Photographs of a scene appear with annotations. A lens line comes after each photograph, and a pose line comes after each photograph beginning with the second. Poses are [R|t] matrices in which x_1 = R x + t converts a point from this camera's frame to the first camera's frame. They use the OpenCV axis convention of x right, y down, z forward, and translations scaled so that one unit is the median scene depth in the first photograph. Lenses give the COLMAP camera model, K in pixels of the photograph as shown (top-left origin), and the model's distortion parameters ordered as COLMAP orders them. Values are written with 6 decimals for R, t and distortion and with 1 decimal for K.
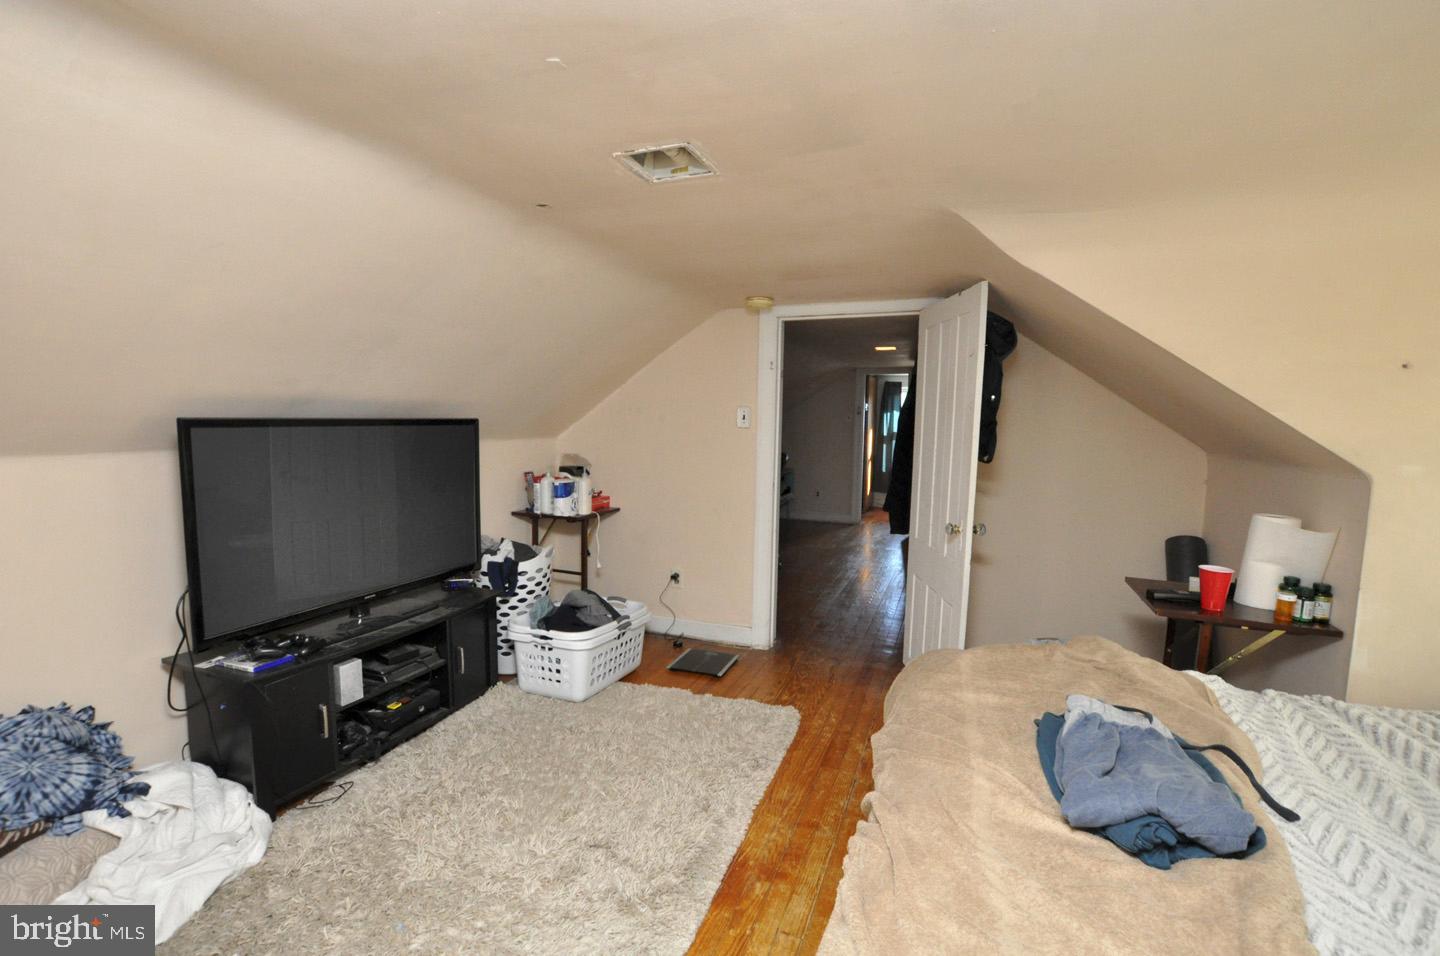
lens RADIAL K [[630.8, 0, 719.7], [0, 630.8, 481.6], [0, 0, 1]] dist [-0.032816, 0.002021]
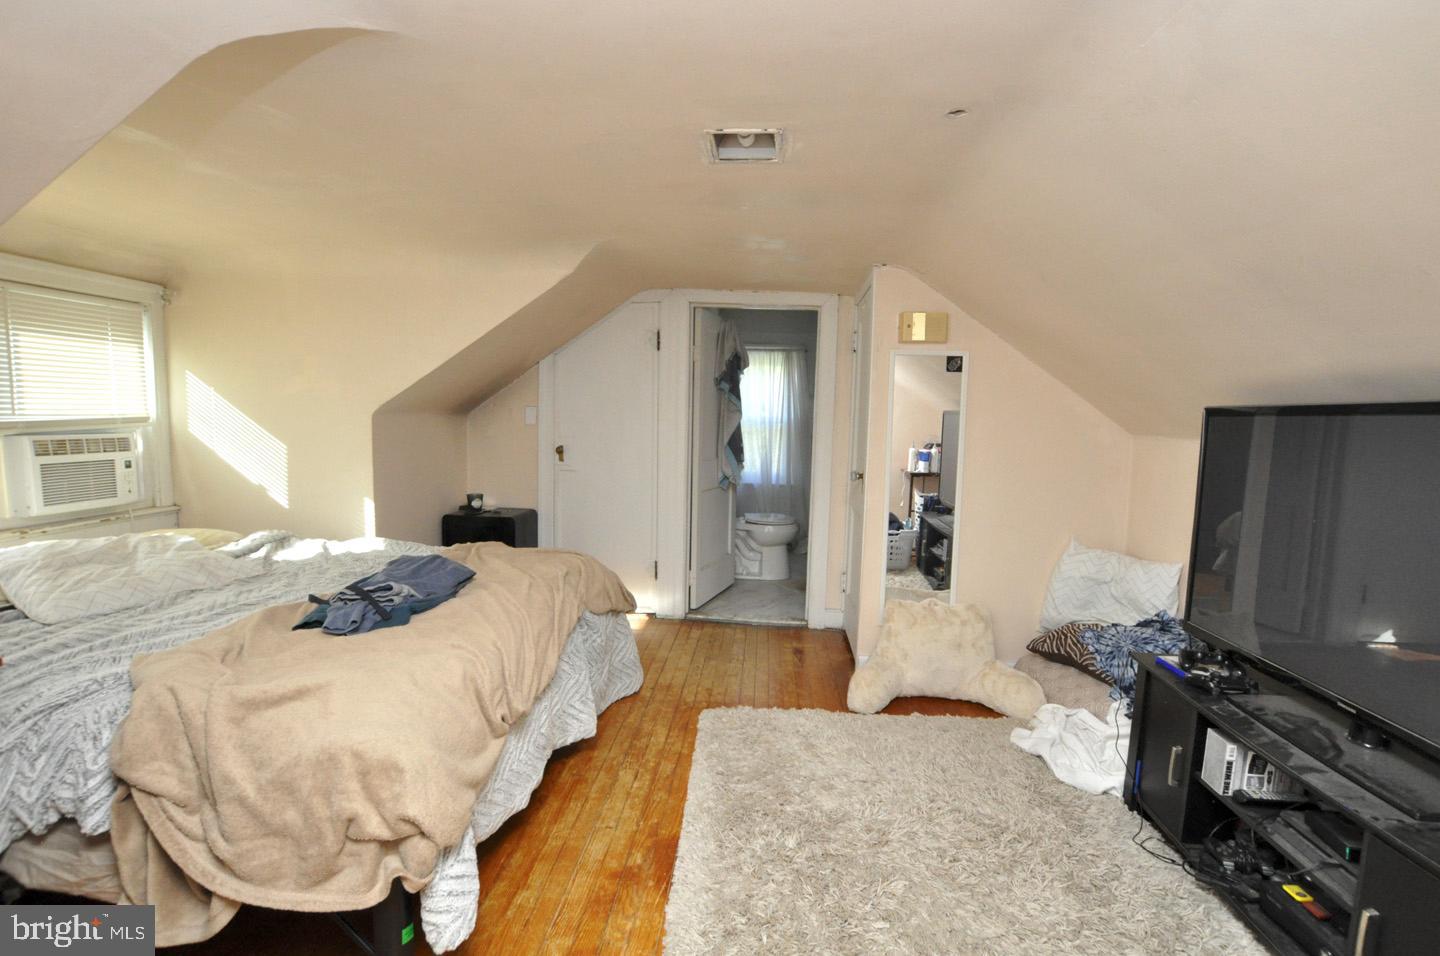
lens RADIAL K [[630.8, 0, 718.1], [0, 630.8, 478.8], [0, 0, 1]] dist [-0.032816, 0.002021]
pose [[-0.956536, -0.011041, -0.291404, 0.230480], [-0.067408, 0.980591, 0.184113, -0.122285], [0.283715, 0.195754, -0.938715, 1.806021]]
